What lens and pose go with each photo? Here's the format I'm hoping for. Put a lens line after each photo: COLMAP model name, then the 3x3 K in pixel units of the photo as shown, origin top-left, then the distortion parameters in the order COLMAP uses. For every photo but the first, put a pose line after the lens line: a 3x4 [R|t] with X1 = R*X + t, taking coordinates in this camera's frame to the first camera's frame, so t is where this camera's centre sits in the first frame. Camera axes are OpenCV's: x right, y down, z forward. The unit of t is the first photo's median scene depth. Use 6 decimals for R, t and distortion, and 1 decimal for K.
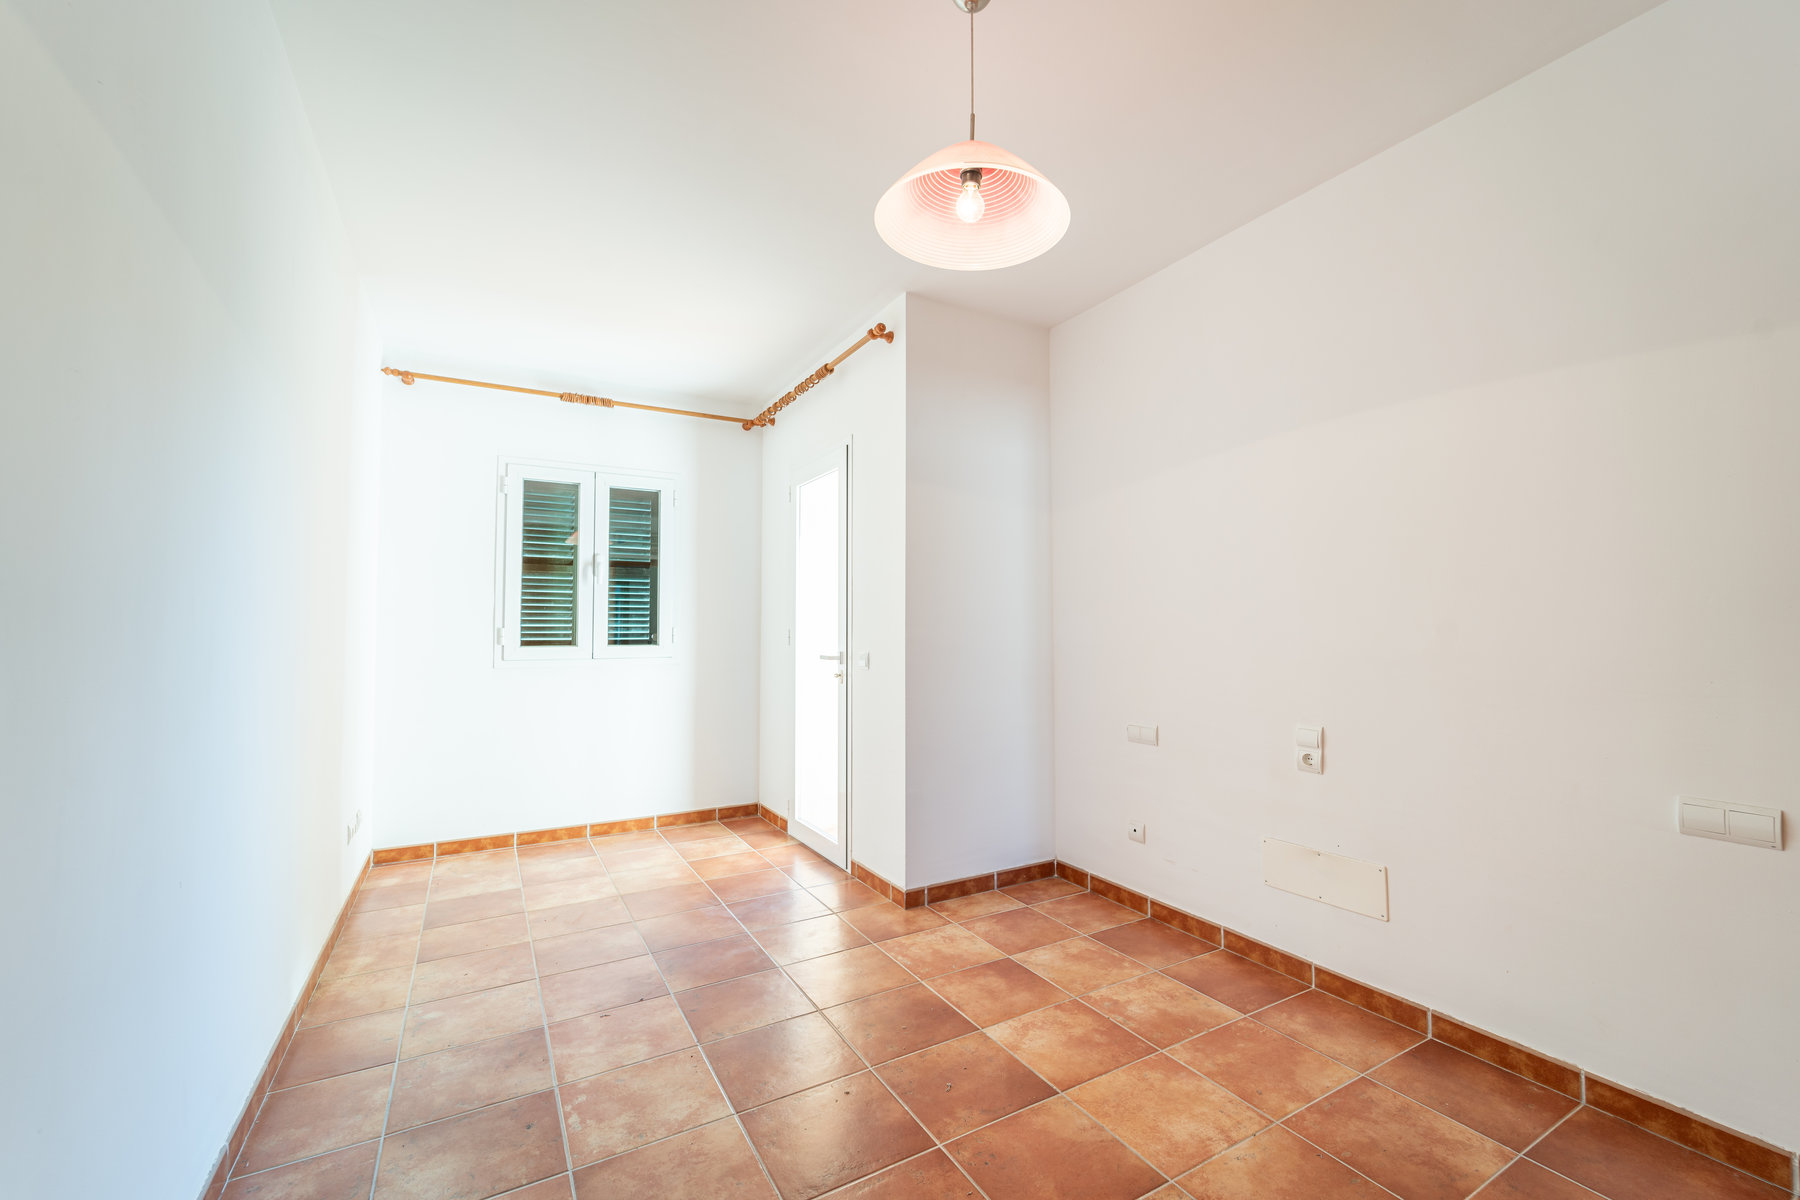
lens RADIAL K [[737.5, 0, 900.0], [0, 737.5, 600.0], [0, 0, 1]] dist [0.001693, -0.000373]
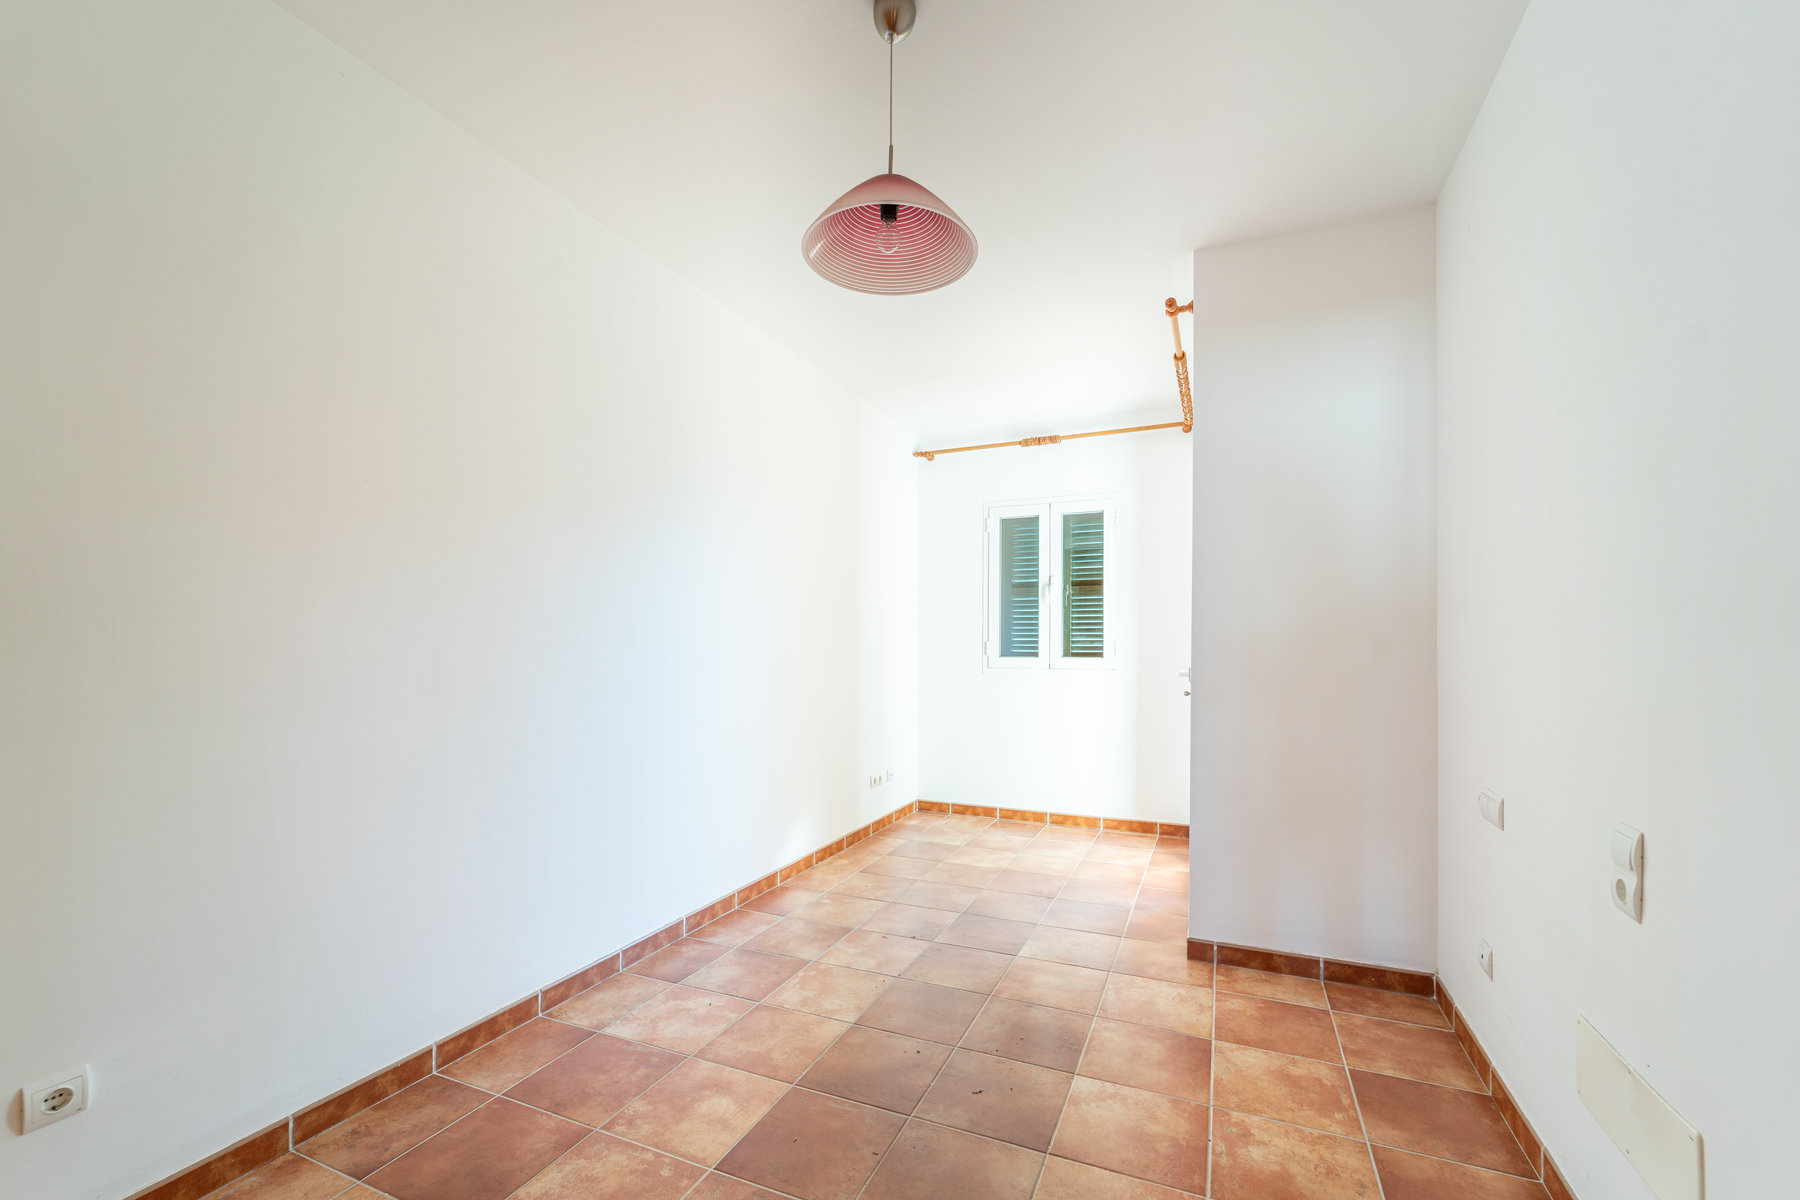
lens RADIAL K [[734.1, 0, 890.5], [0, 734.1, 638.4], [0, 0, 1]] dist [0.001515, -0.000414]
pose [[0.580516, -0.003182, -0.814243, 0.455585], [0.031285, 0.999341, 0.018400, 0.006125], [0.813648, -0.036155, 0.580233, 0.184112]]
